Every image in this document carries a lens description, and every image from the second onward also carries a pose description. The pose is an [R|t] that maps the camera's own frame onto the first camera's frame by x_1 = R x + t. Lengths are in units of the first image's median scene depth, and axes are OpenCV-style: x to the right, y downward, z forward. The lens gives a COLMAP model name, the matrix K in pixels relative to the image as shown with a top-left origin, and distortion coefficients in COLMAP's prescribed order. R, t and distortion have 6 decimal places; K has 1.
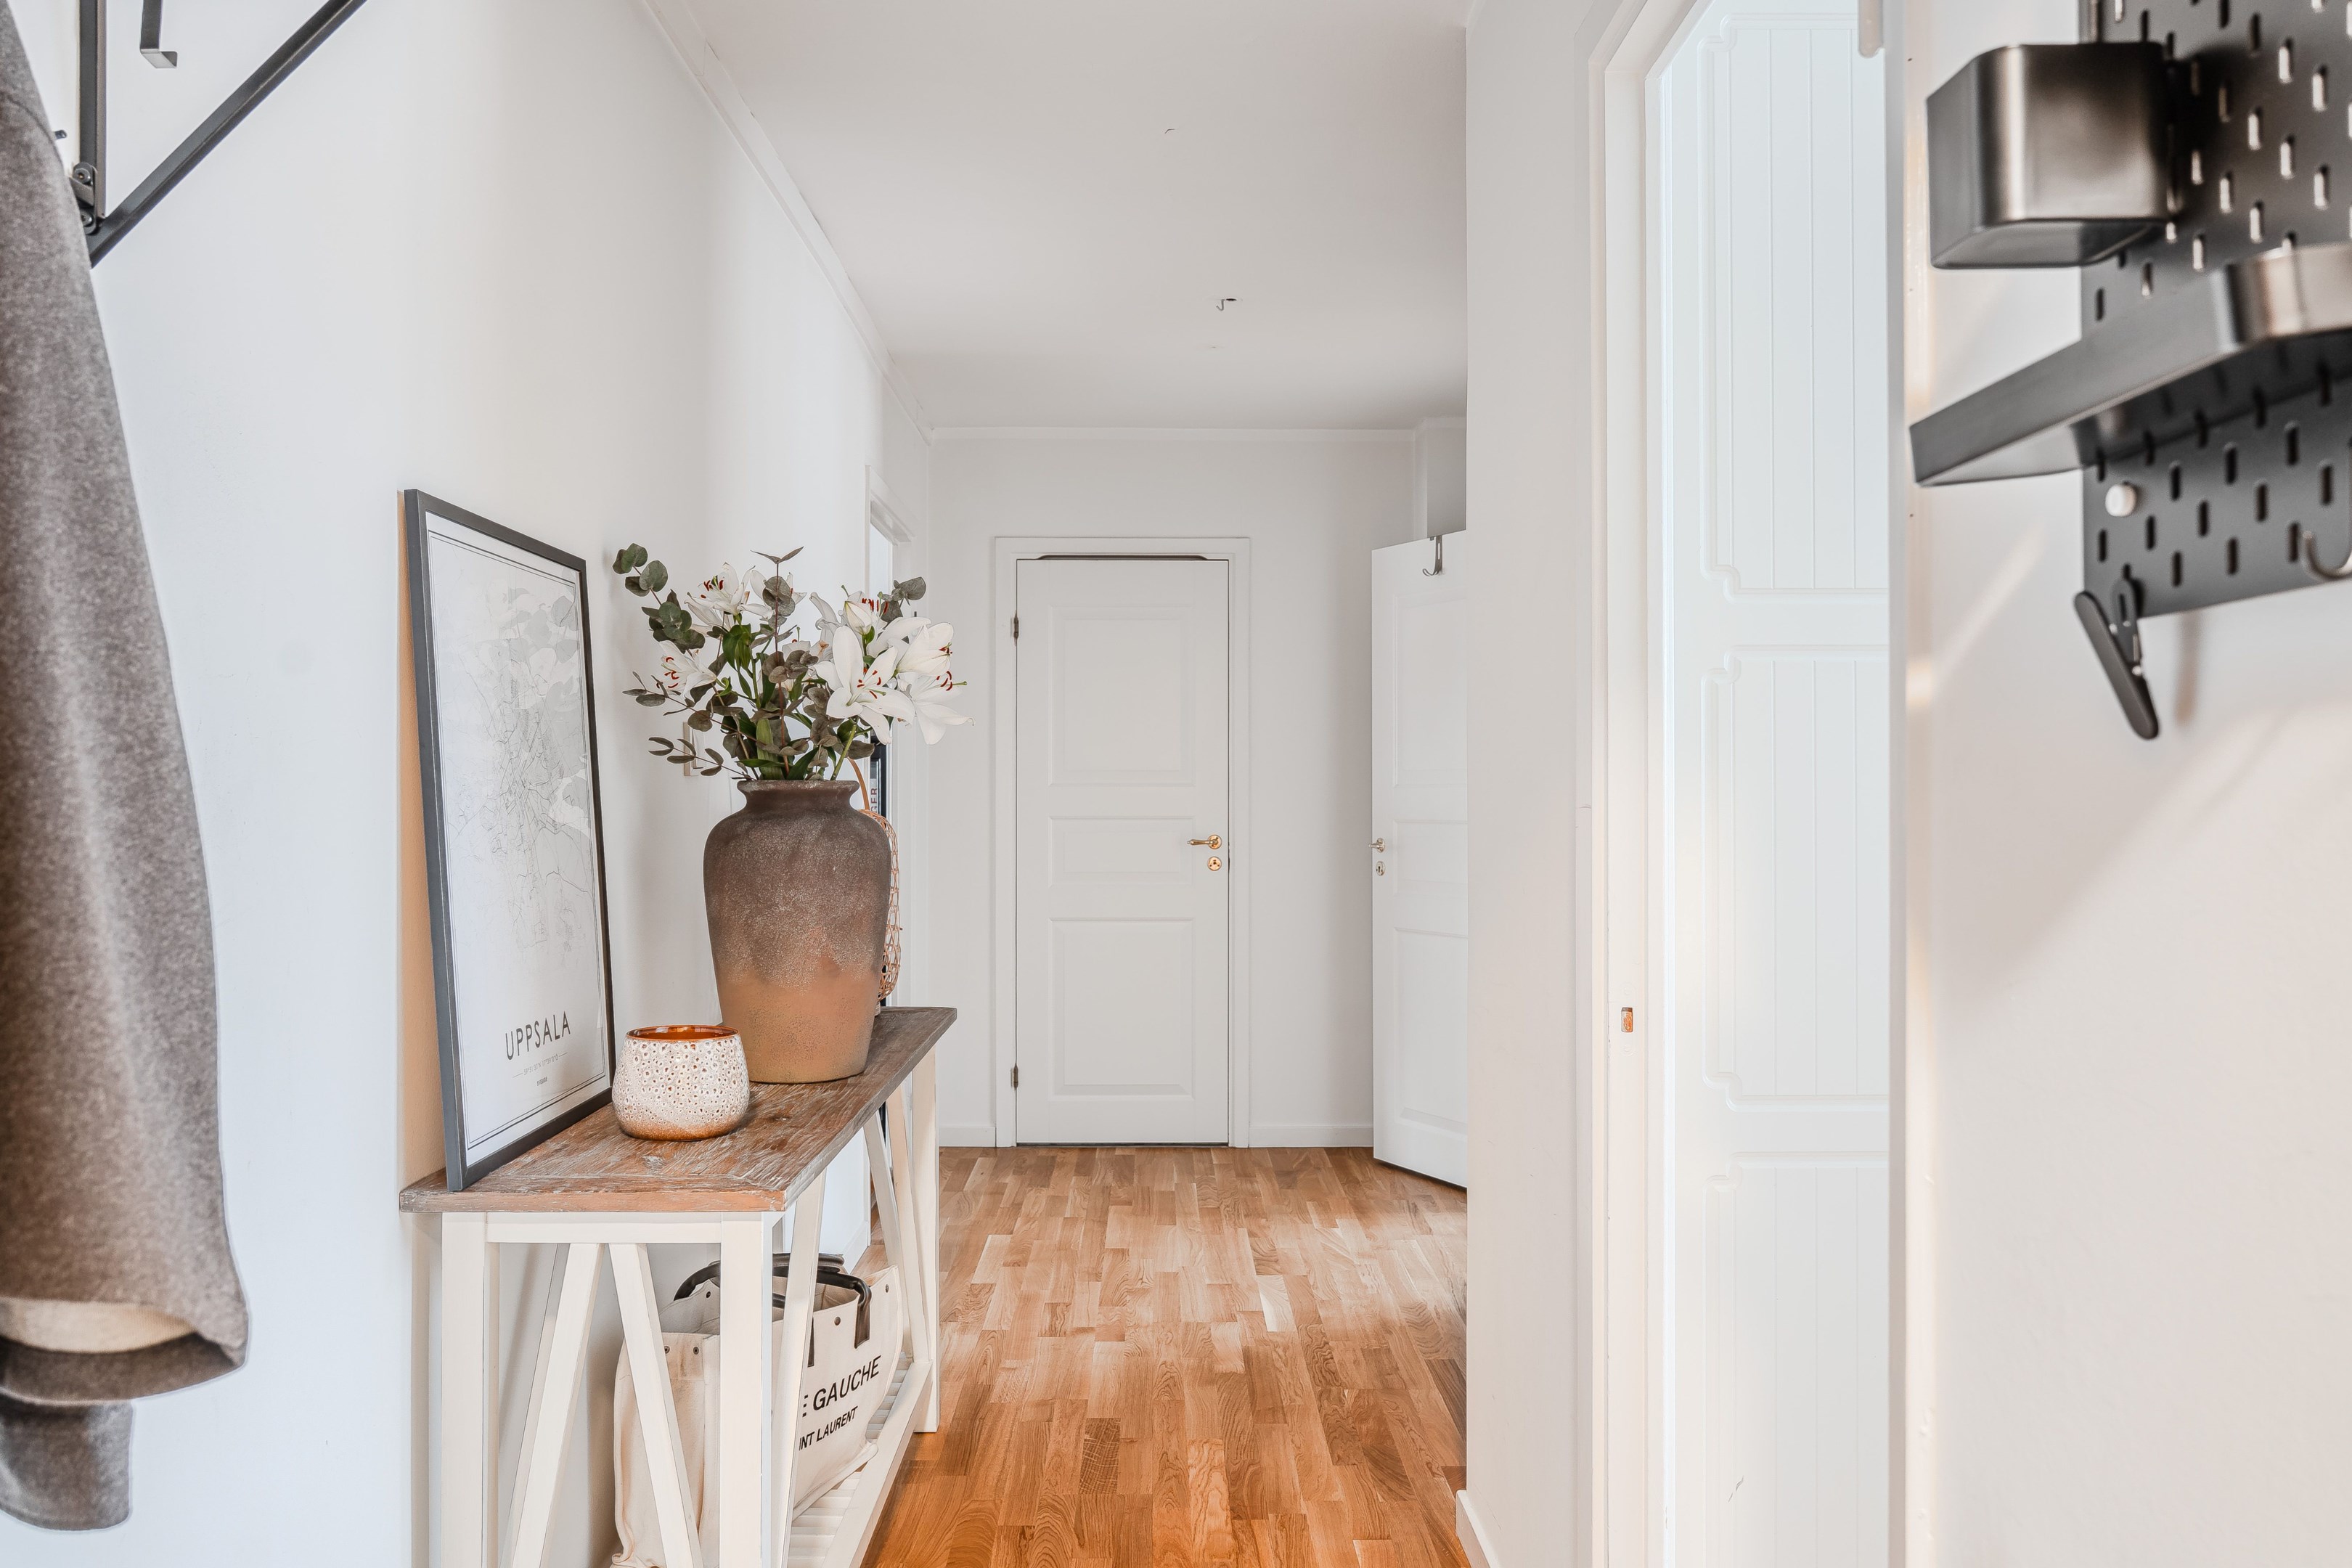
lens RADIAL K [[1762.2, 0, 1176.0], [0, 1762.2, 784.0], [0, 0, 1]] dist [0.000014, -0.000027]
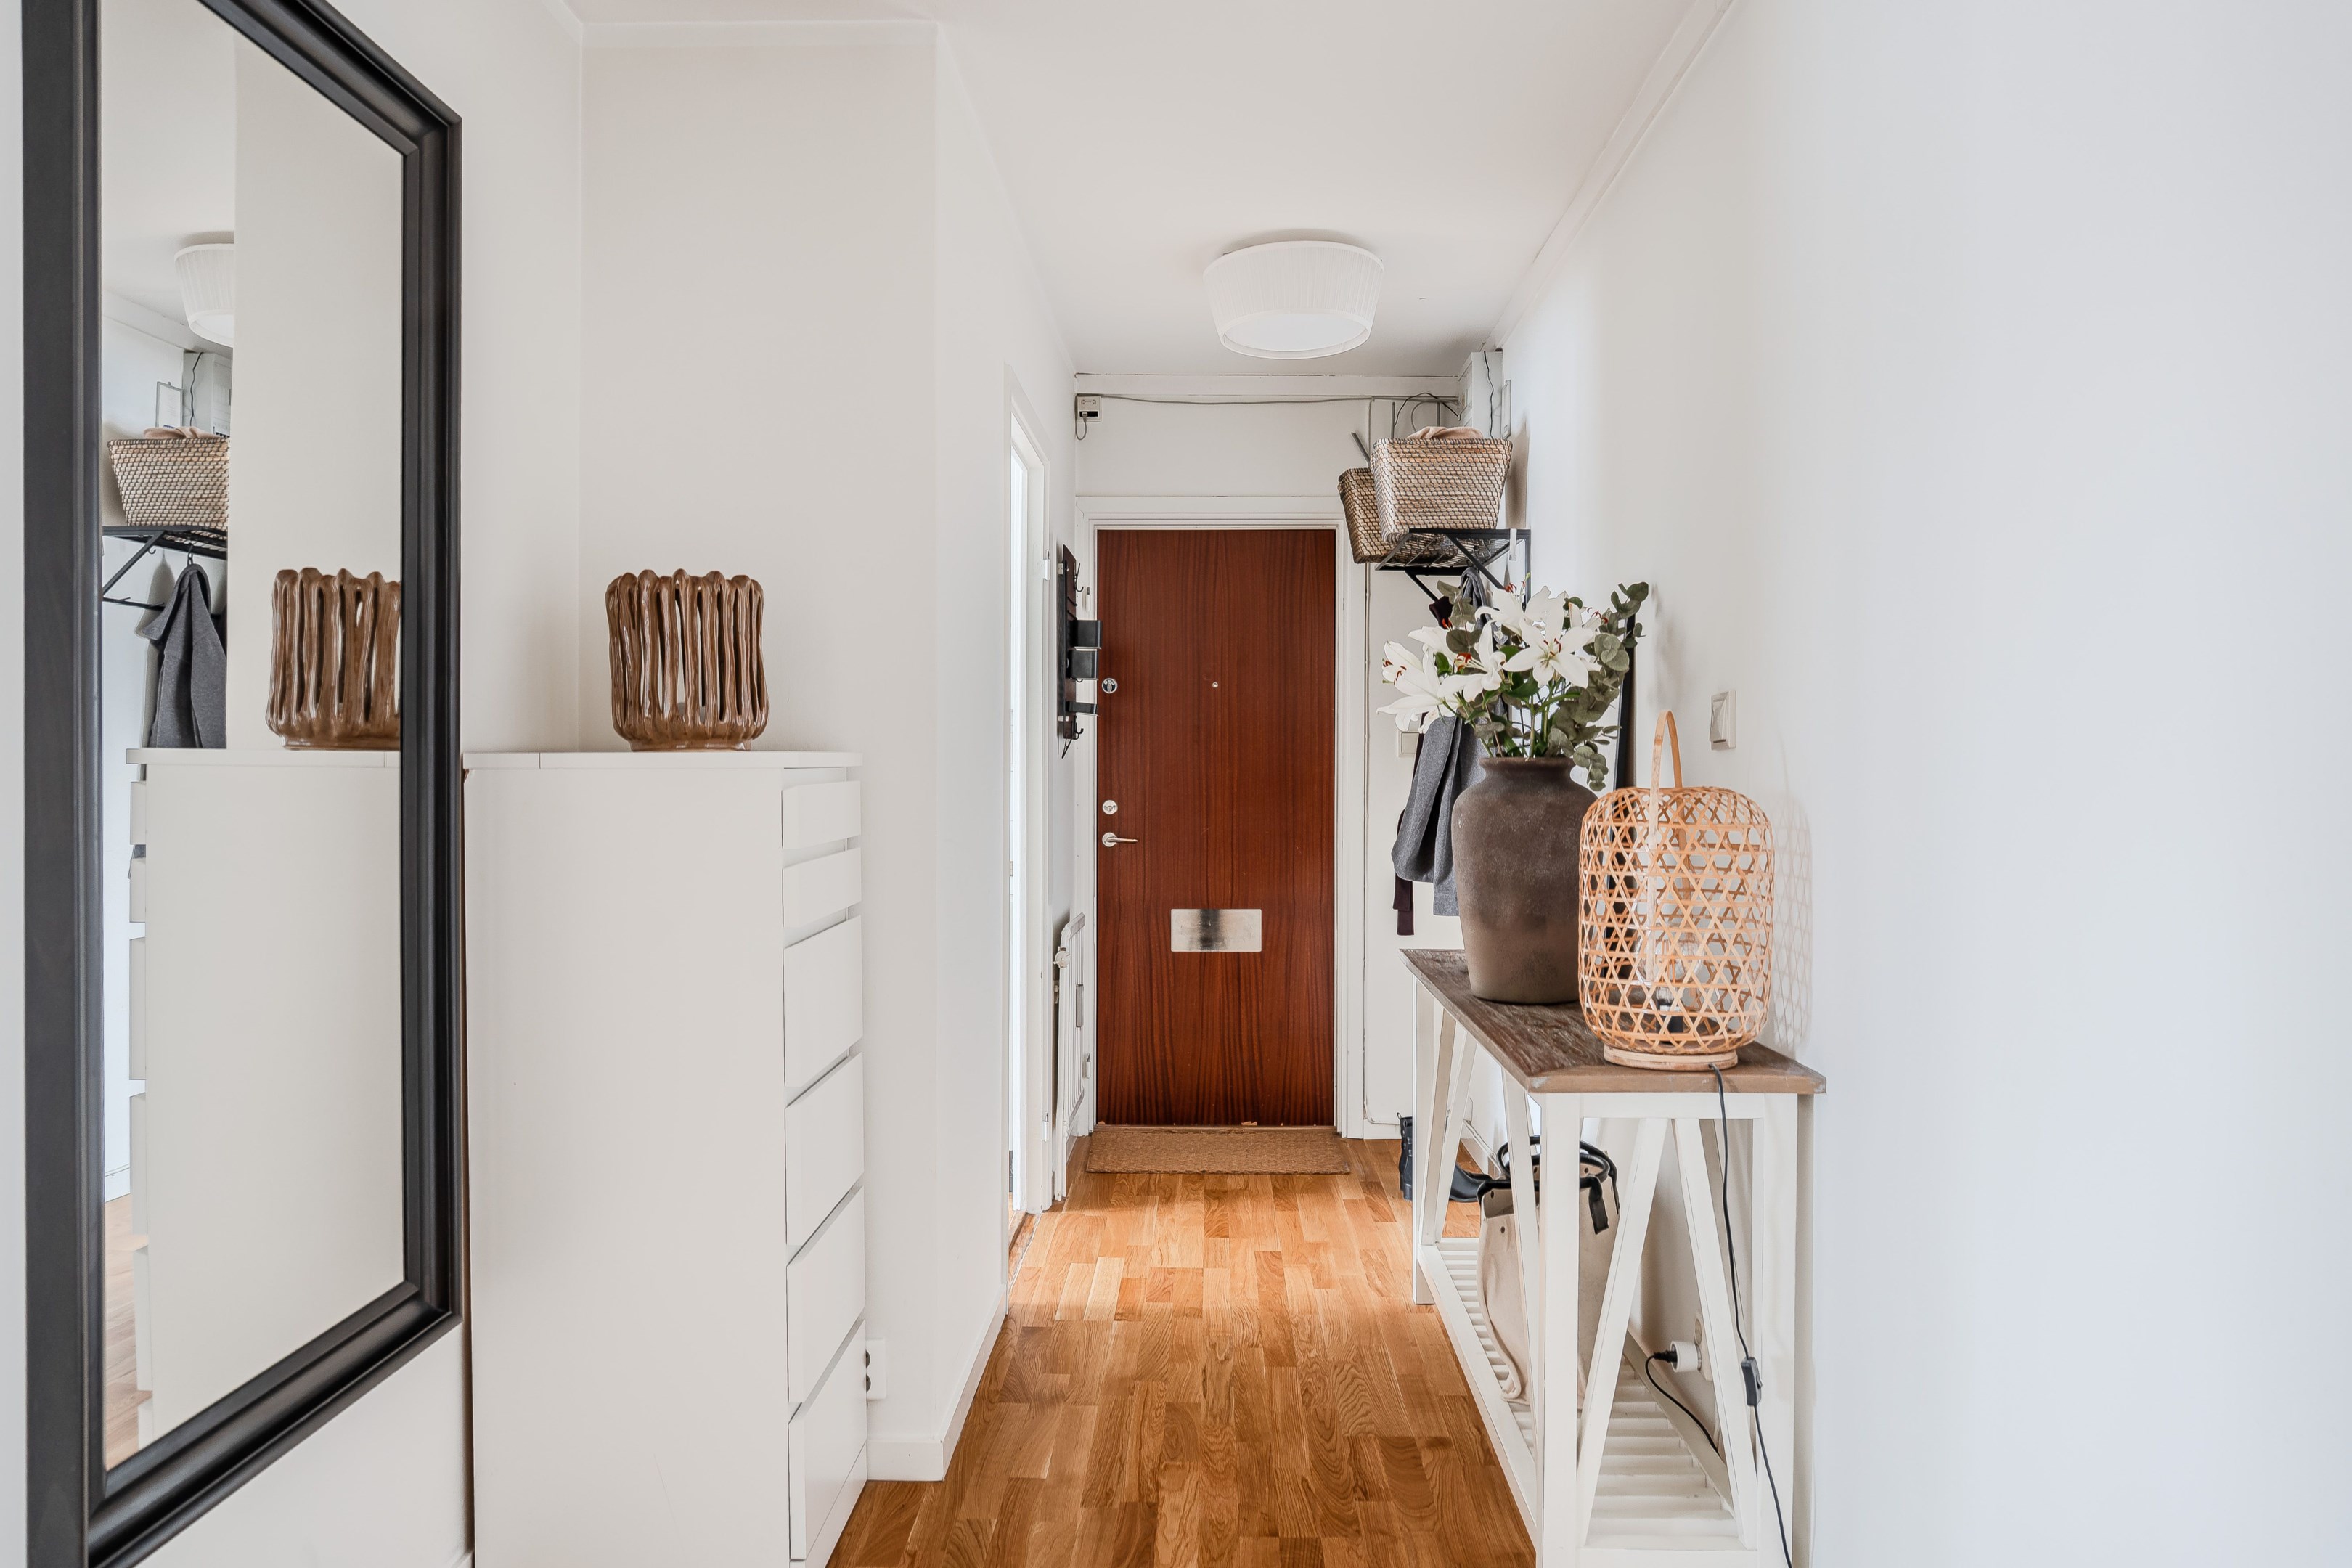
lens RADIAL K [[1566.4, 0, 1176.0], [0, 1566.4, 784.0], [0, 0, 1]] dist [-0.006118, -0.000348]
pose [[-0.999382, -0.000607, 0.035135, -0.009179], [-0.000424, 0.999986, 0.005206, 0.009175], [-0.035137, 0.005188, -0.999369, 1.861512]]
